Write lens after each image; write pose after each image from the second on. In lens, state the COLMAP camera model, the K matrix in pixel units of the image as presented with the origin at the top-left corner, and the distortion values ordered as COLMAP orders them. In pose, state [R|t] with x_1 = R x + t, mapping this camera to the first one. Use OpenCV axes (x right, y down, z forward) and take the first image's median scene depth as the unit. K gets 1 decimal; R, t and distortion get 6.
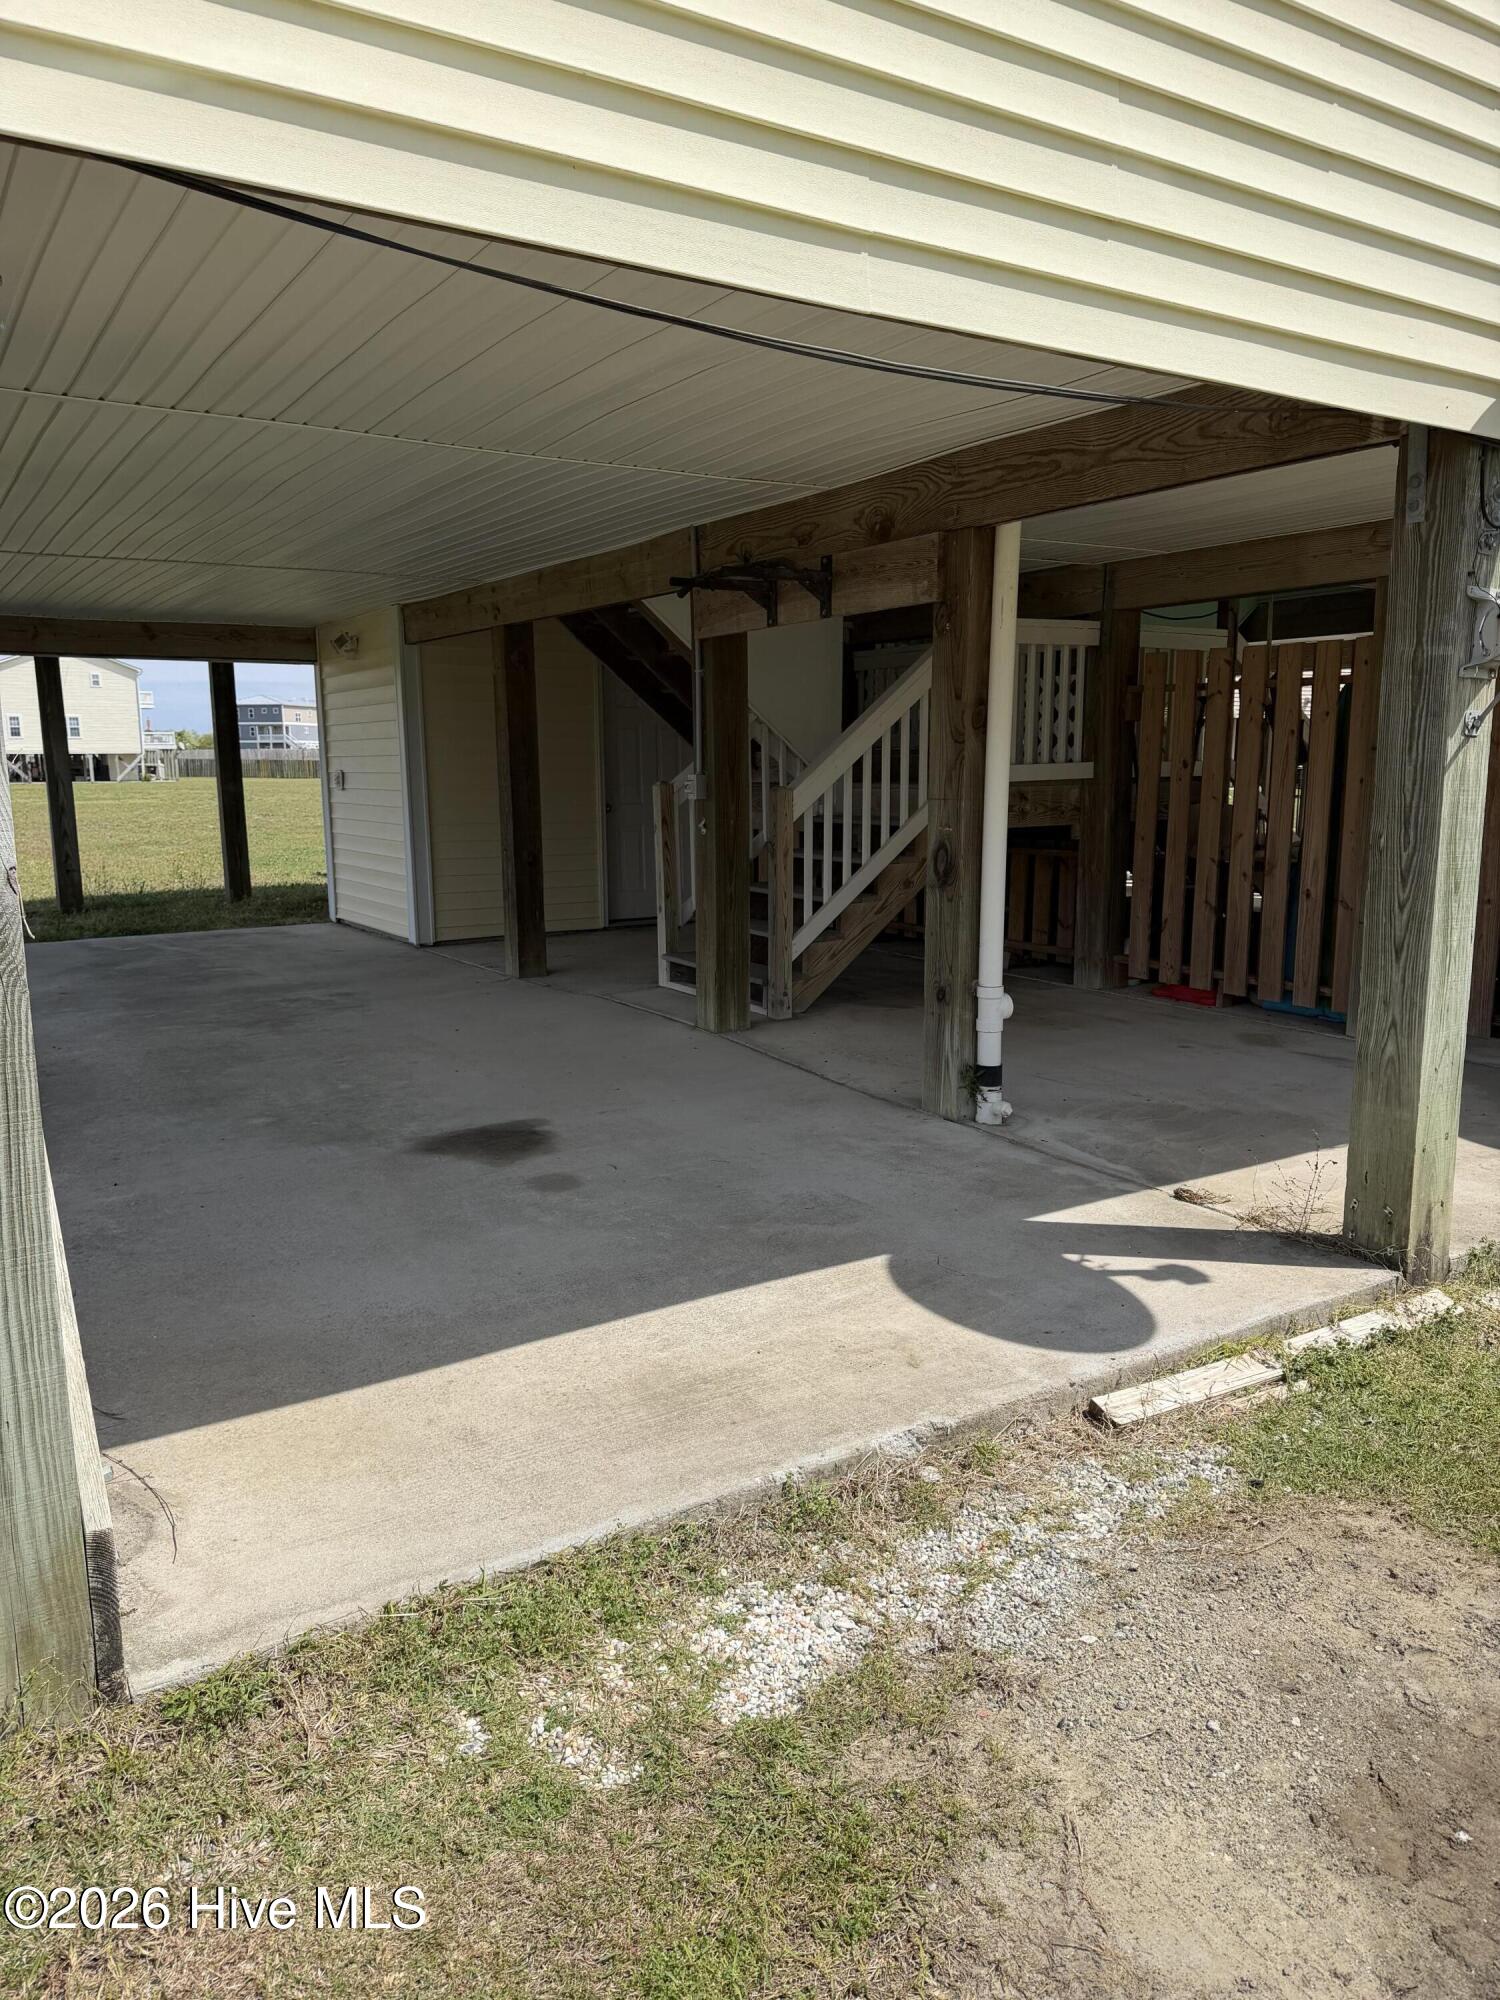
lens RADIAL K [[1392.9, 0, 750.0], [0, 1392.9, 1000.0], [0, 0, 1]] dist [0.039972, 0.000662]
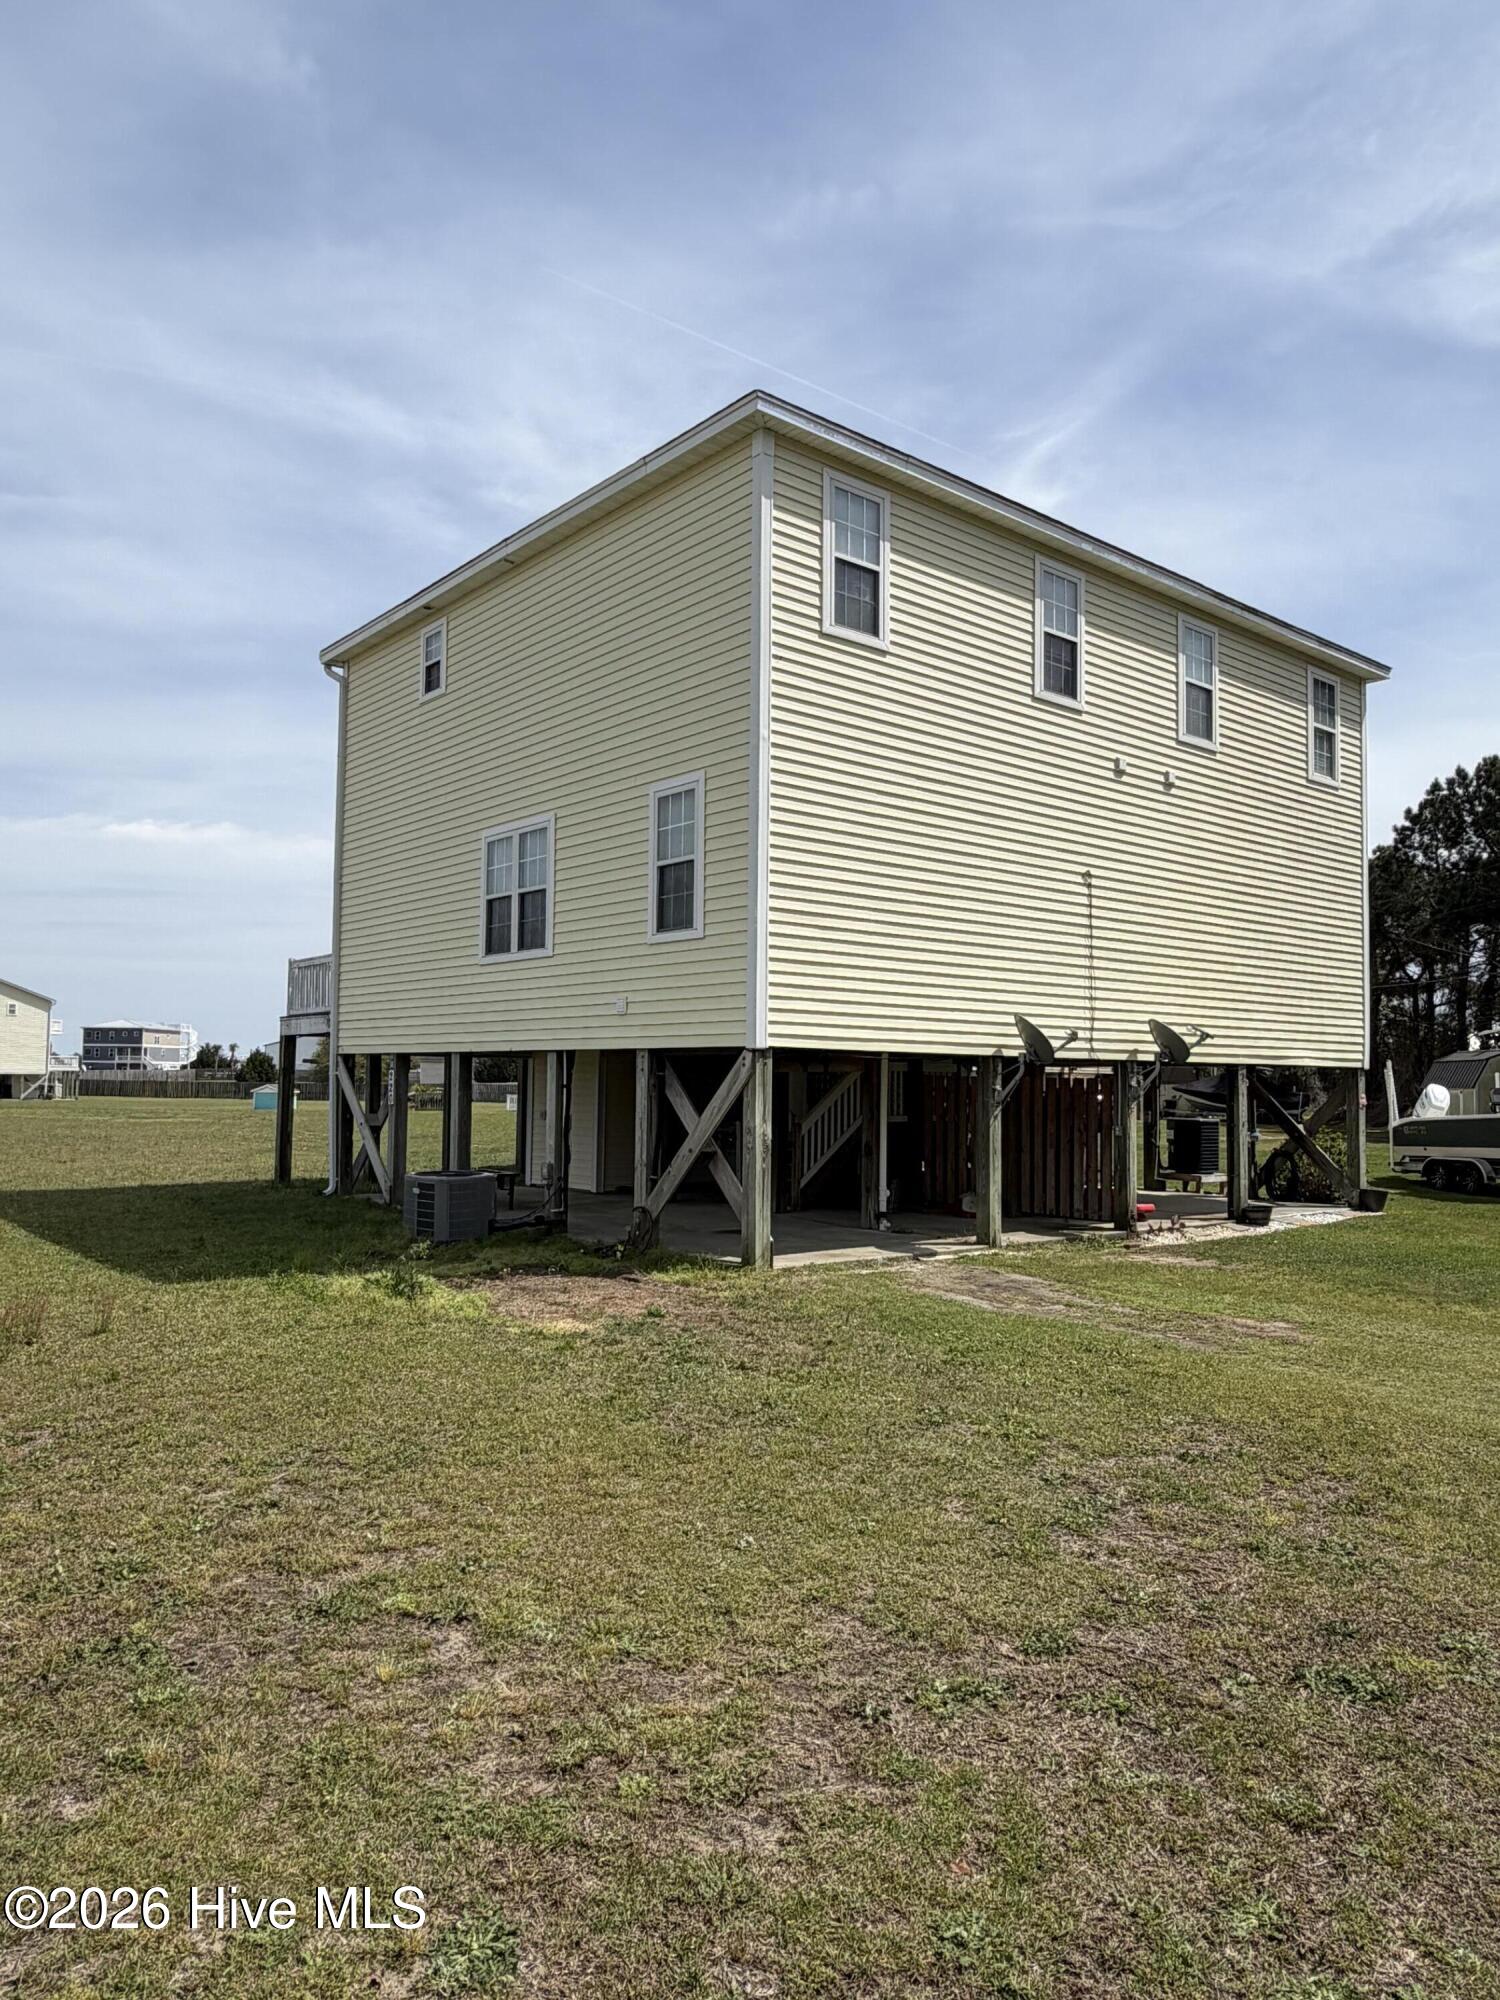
lens RADIAL K [[1332.0, 0, 750.0], [0, 1332.0, 1000.0], [0, 0, 1]] dist [0.006429, 0.001017]
pose [[0.990672, 0.028790, 0.133190, -0.317427], [0.003135, 0.972353, -0.233497, 0.165064], [-0.136230, 0.231736, 0.963192, -1.162048]]
